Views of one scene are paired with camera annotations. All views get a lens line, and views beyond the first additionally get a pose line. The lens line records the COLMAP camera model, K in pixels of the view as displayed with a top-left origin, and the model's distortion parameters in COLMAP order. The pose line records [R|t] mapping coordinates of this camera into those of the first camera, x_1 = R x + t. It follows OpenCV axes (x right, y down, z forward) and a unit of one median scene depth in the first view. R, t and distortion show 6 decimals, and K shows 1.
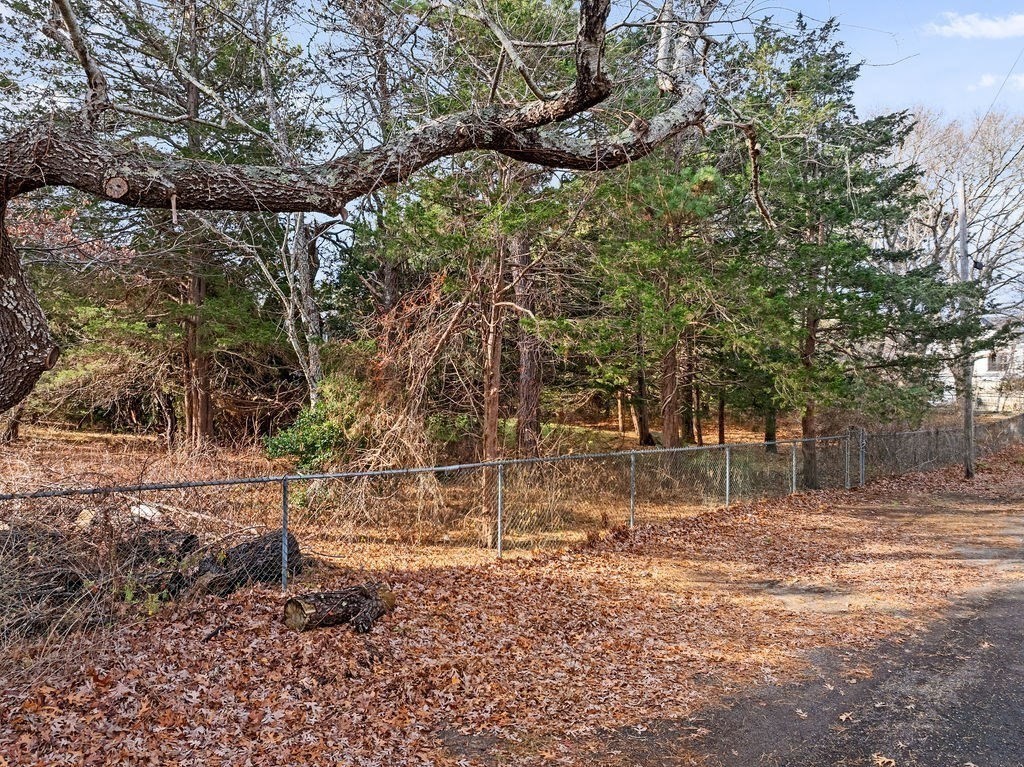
lens RADIAL K [[718.6, 0, 508.7], [0, 718.6, 384.0], [0, 0, 1]] dist [-0.042045, 0.011776]
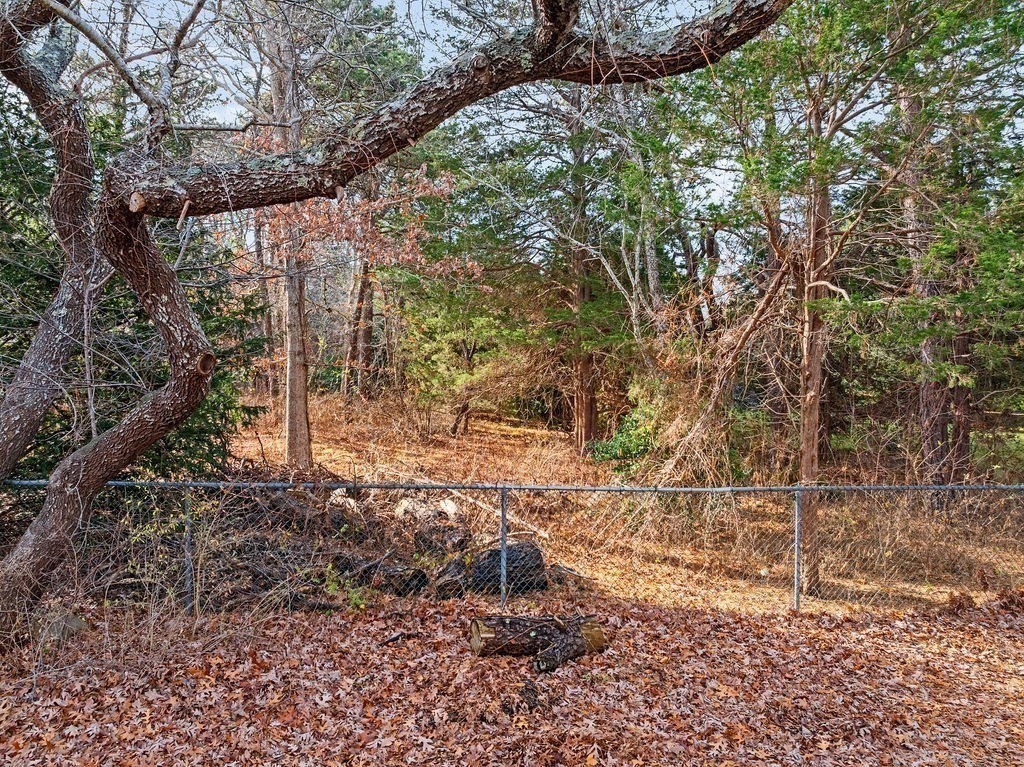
lens RADIAL K [[718.6, 0, 513.0], [0, 718.6, 383.5], [0, 0, 1]] dist [-0.042045, 0.011776]
pose [[0.801439, -0.002749, -0.598071, 0.329707], [0.001485, 0.999995, -0.002607, -0.003083], [0.598075, 0.001202, 0.801439, 0.311475]]
